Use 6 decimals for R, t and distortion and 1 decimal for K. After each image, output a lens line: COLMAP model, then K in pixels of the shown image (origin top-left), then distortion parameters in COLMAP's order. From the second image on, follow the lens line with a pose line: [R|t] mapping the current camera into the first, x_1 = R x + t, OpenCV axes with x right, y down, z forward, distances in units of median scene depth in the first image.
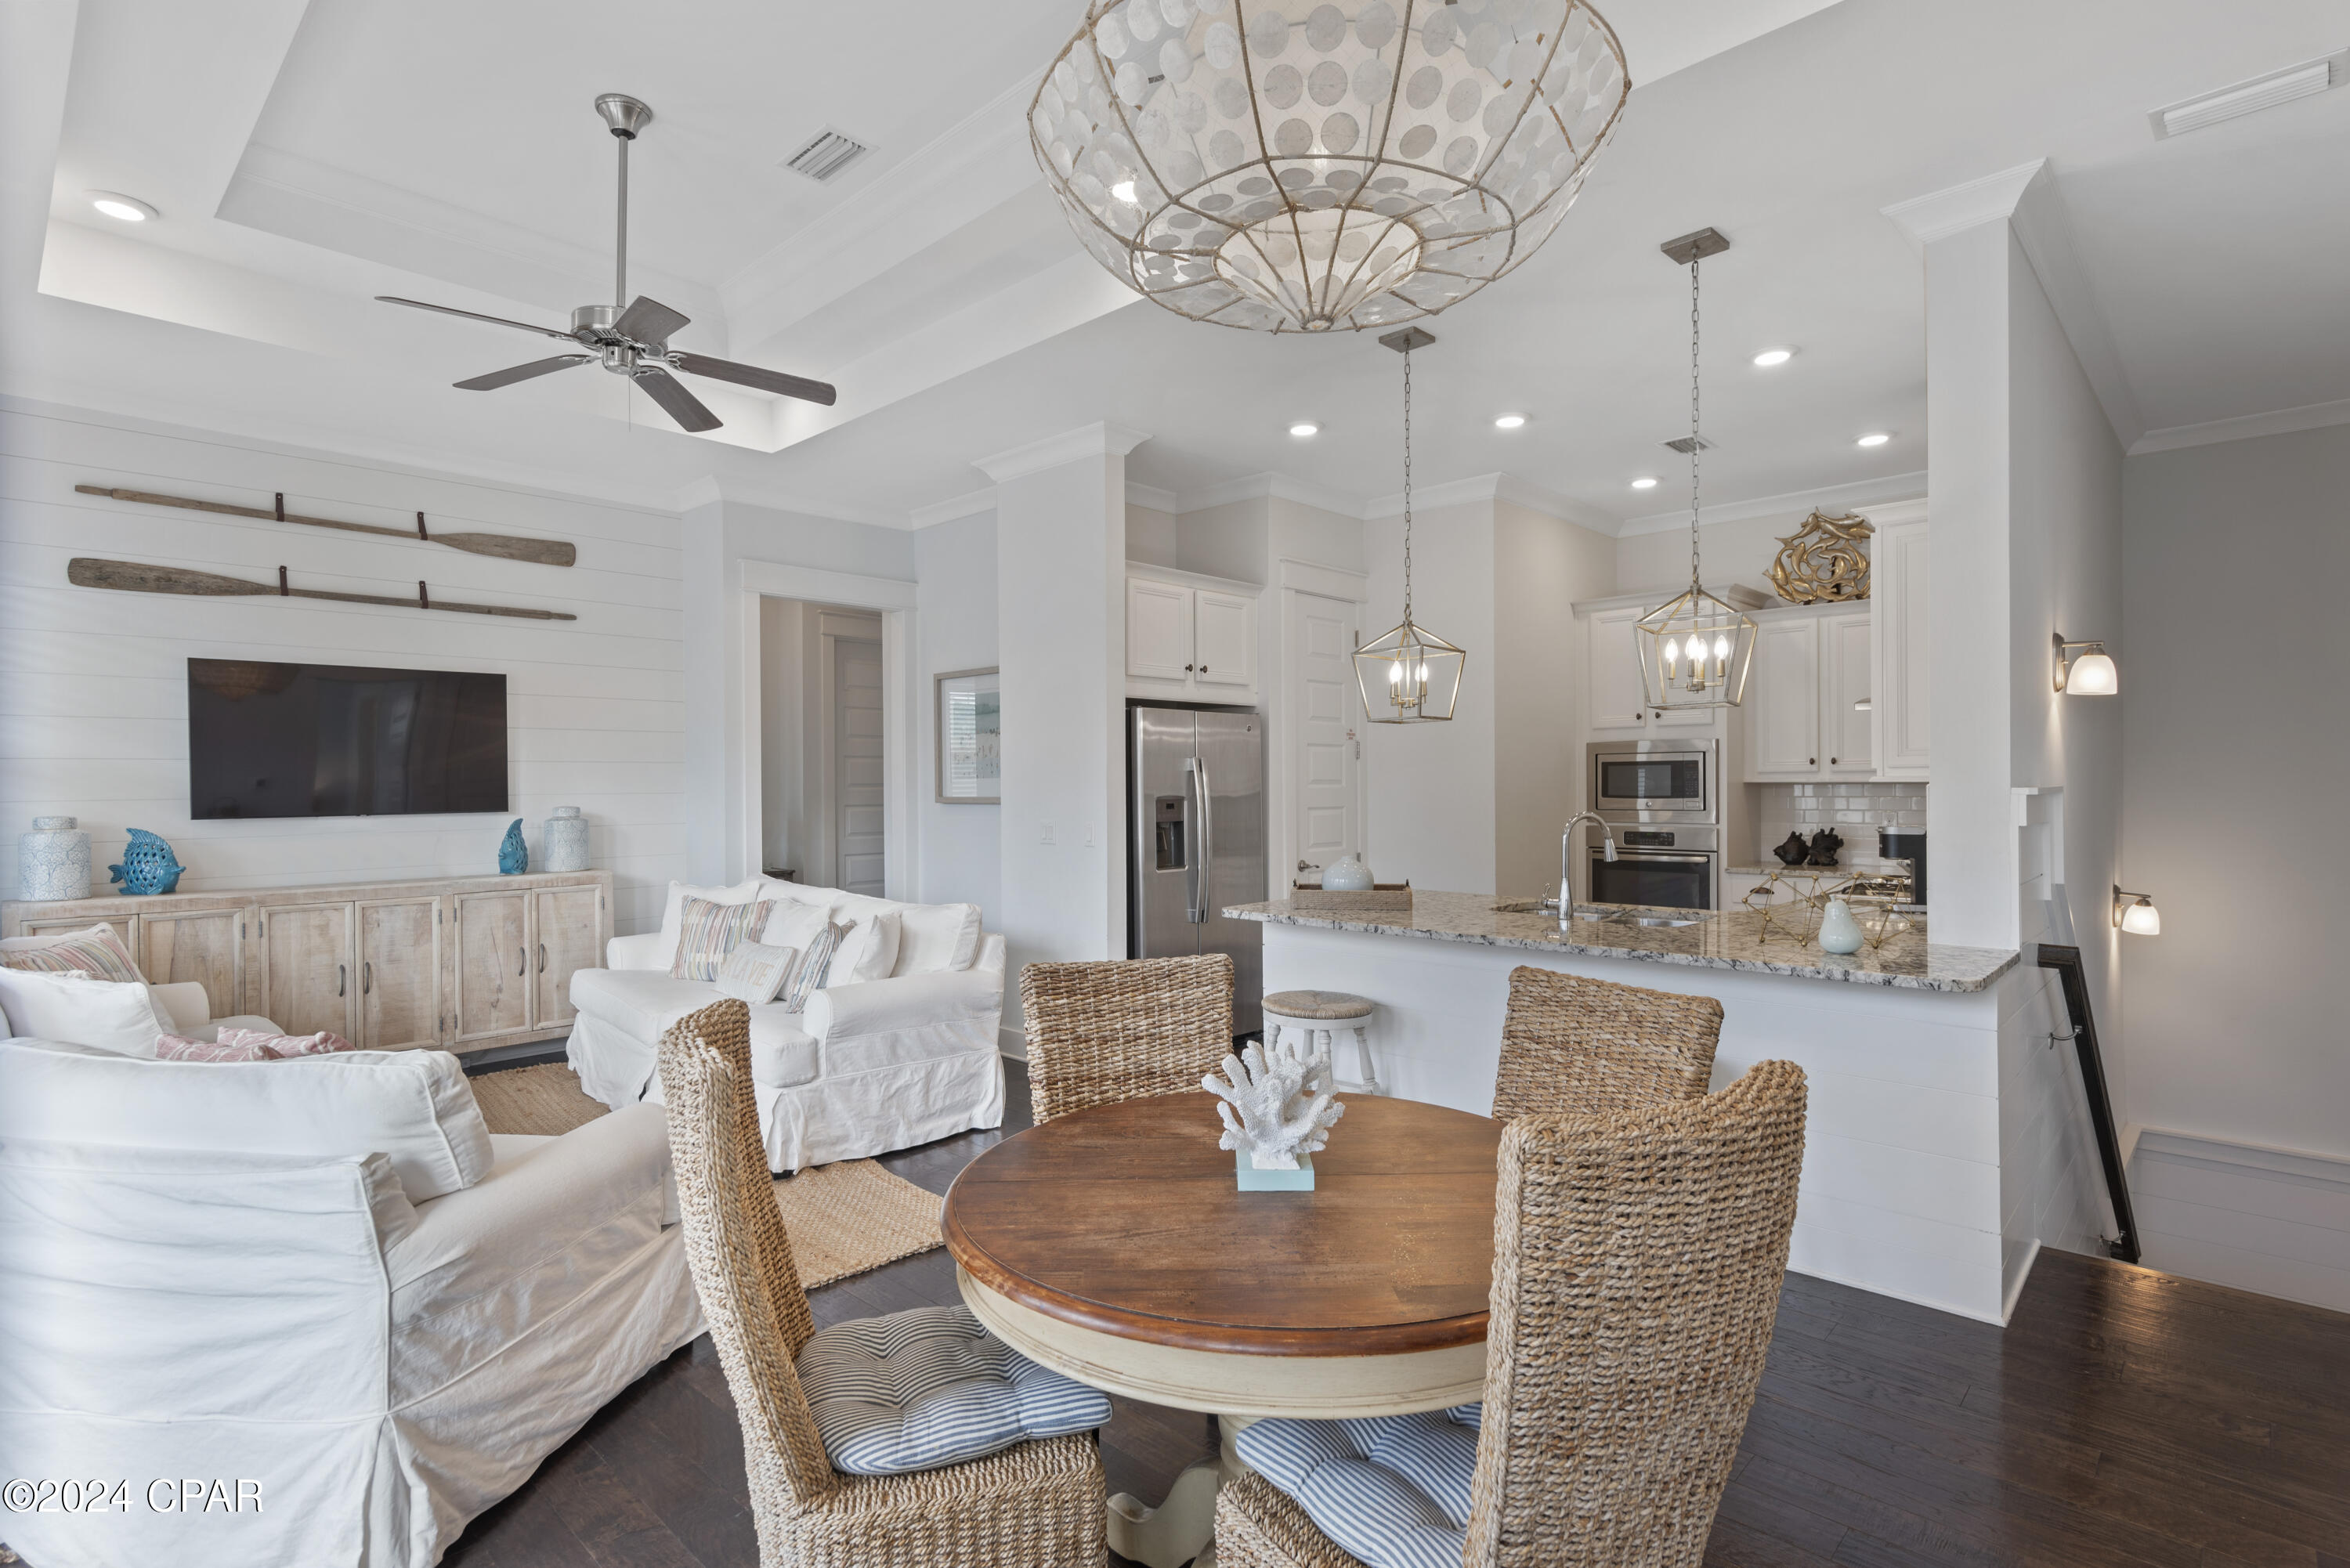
lens RADIAL K [[1142.4, 0, 1177.6], [0, 1142.4, 791.6], [0, 0, 1]] dist [0.002680, 0.000638]
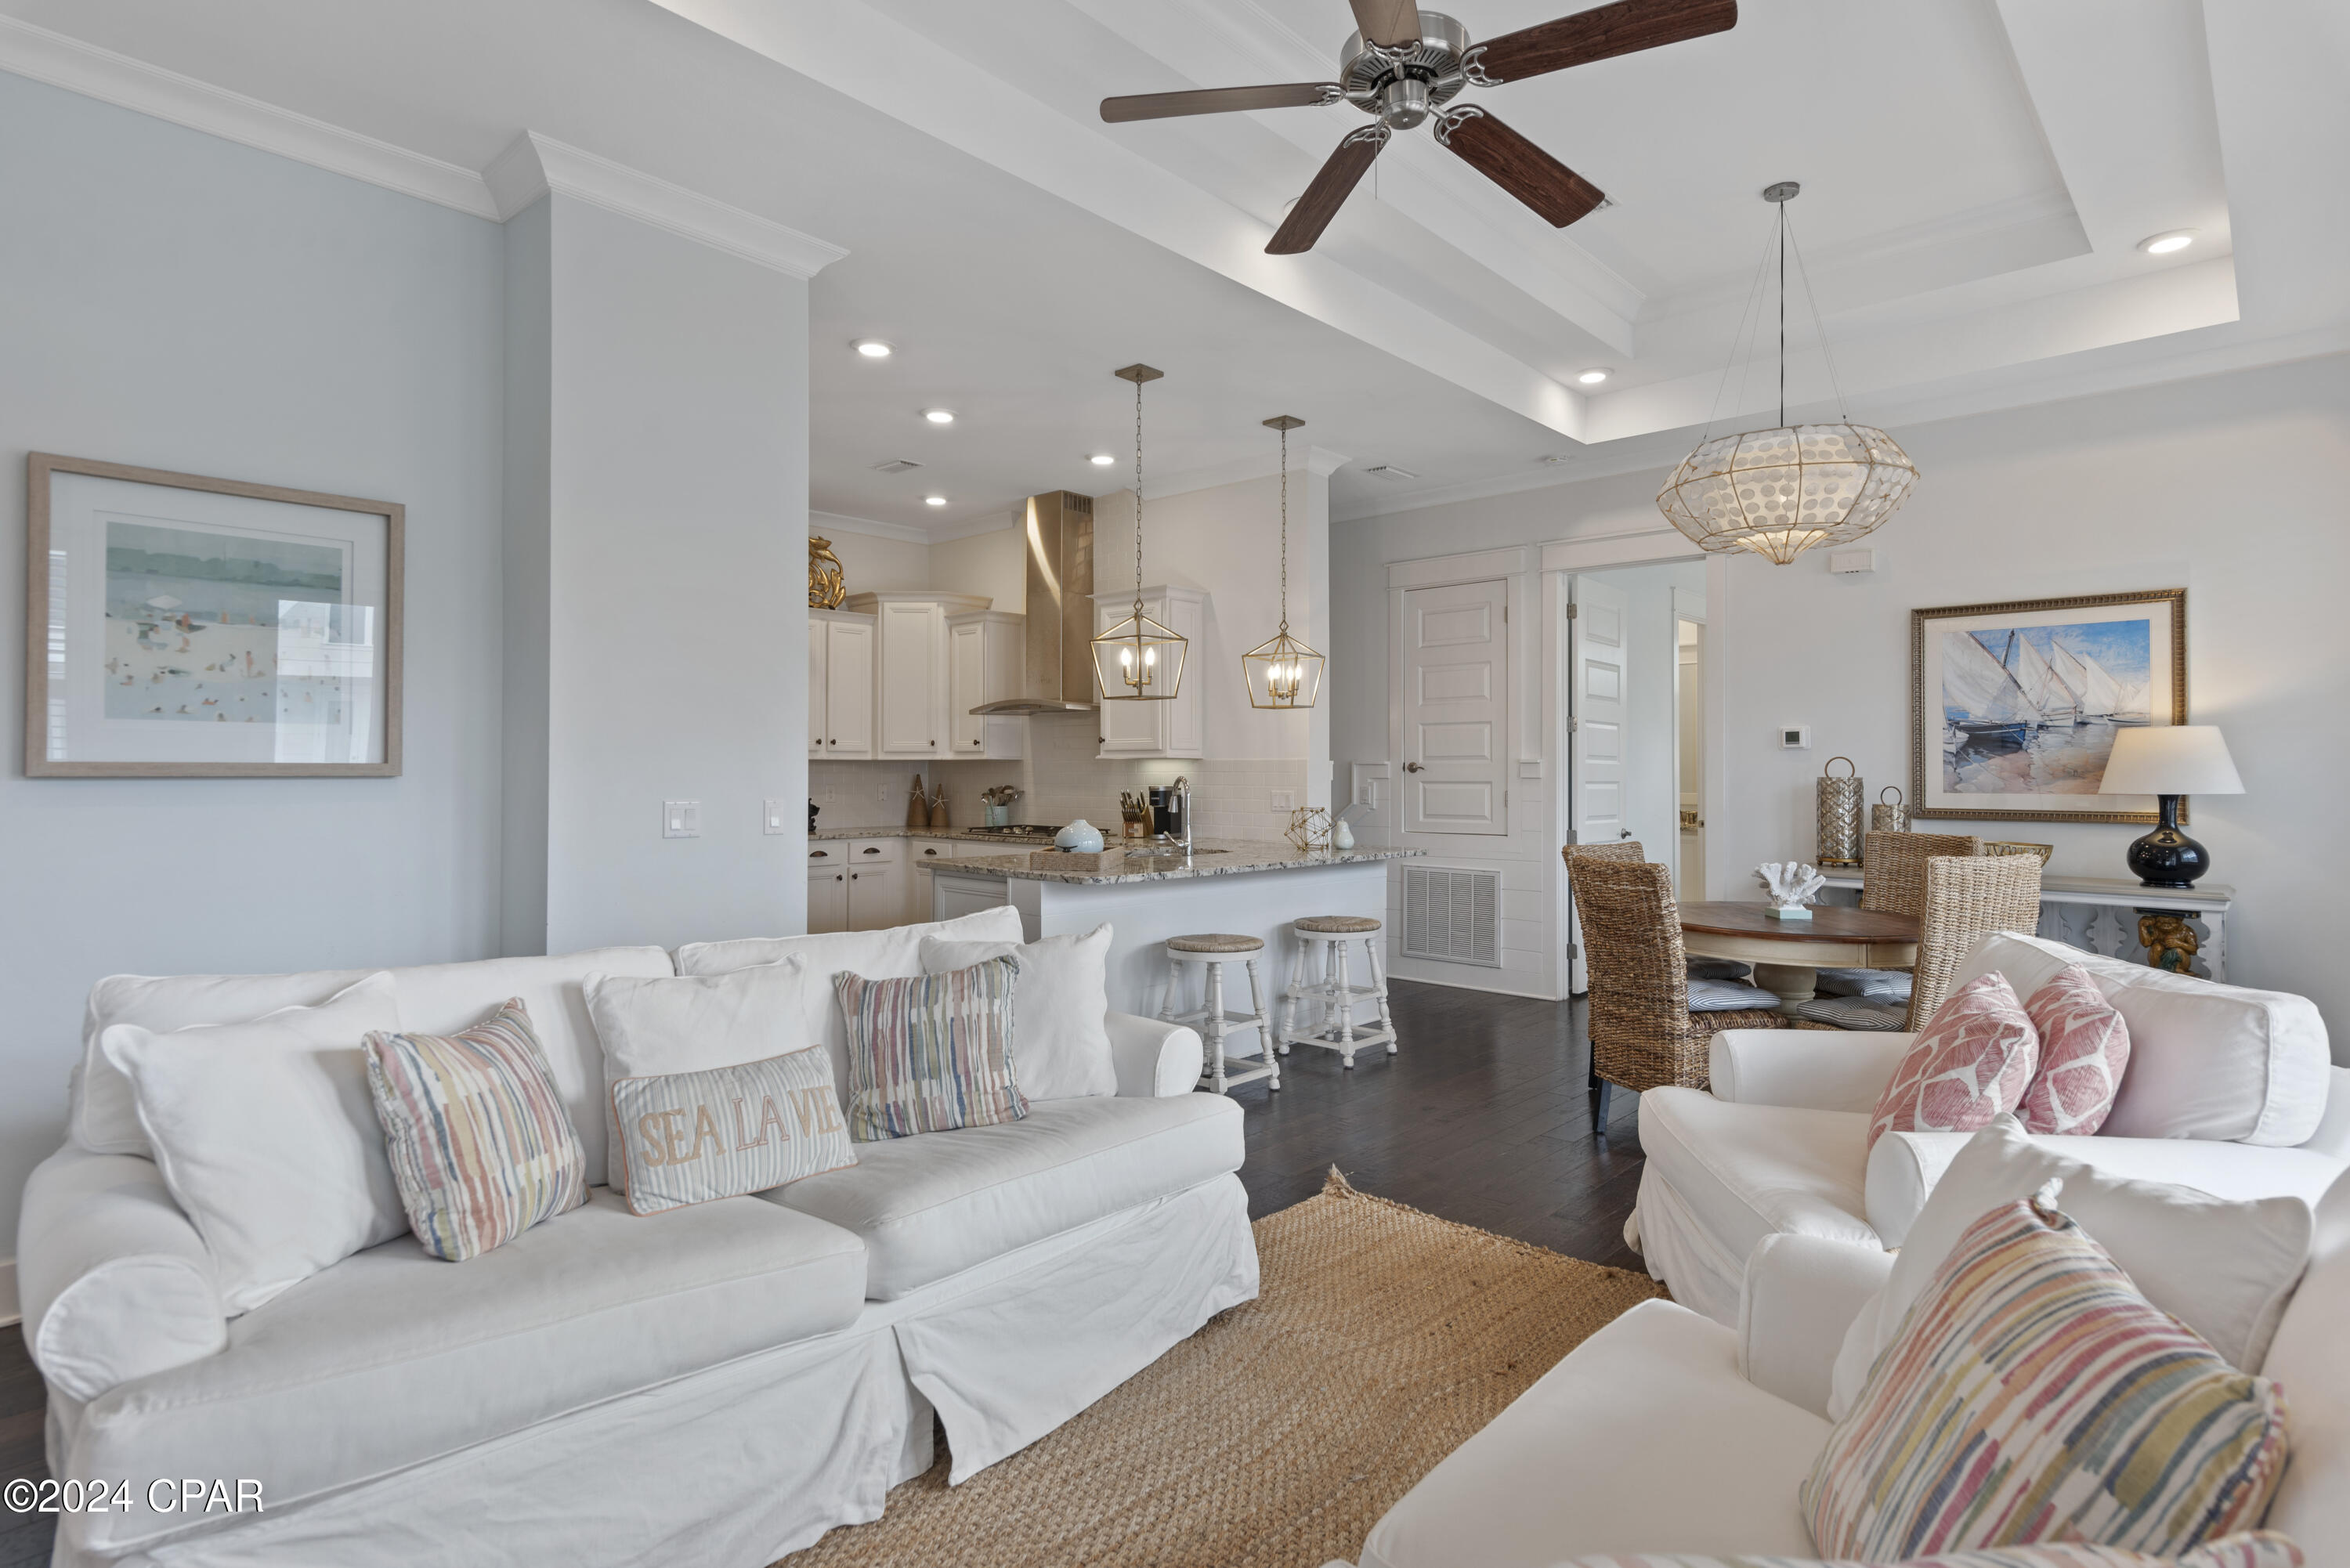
lens RADIAL K [[1208.8, 0, 1165.6], [0, 1208.8, 762.4], [0, 0, 1]] dist [0.002297, 0.000532]
pose [[-0.014507, 0.013962, 0.999797, -0.836893], [0.004797, 0.999892, -0.013894, 0.016495], [-0.999883, 0.004594, -0.014573, 0.806603]]
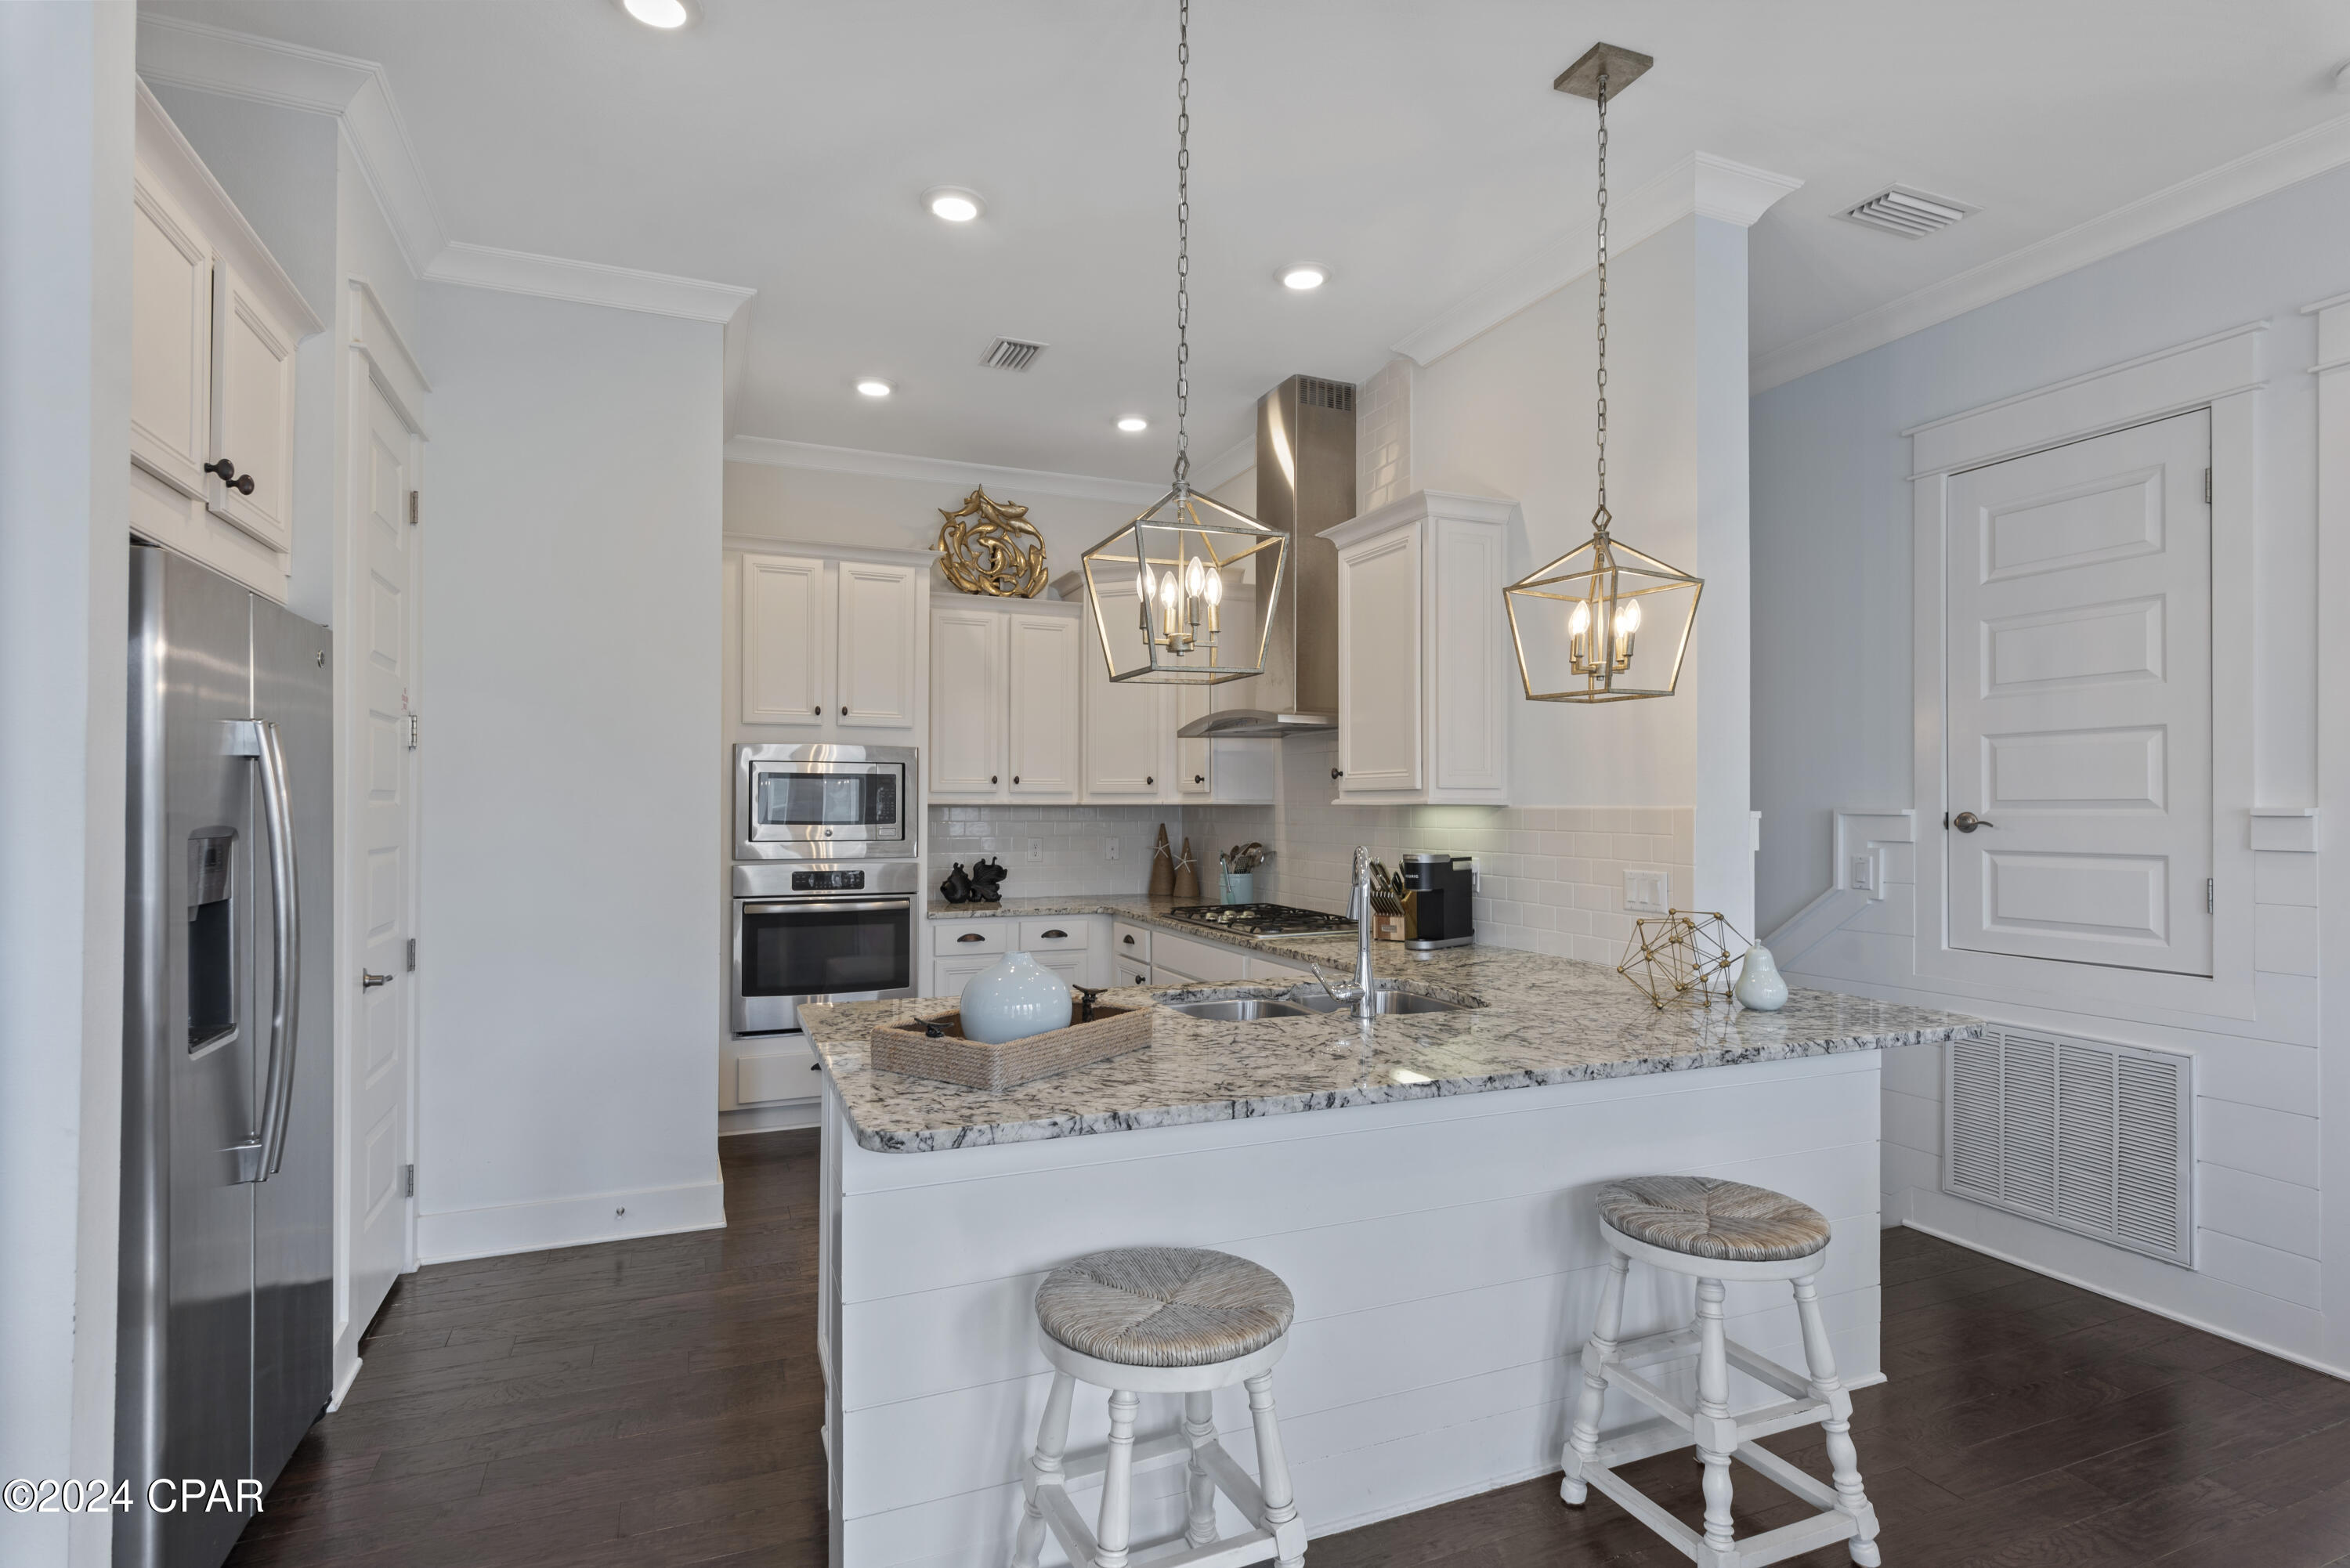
lens RADIAL K [[1164.0, 0, 1176.3], [0, 1164.0, 797.2], [0, 0, 1]] dist [0.004305, 0.000634]
pose [[0.396122, 0.015226, 0.918072, -0.227446], [-0.000578, 0.999866, -0.016333, 0.000498], [-0.918198, 0.005939, 0.396077, 0.647902]]
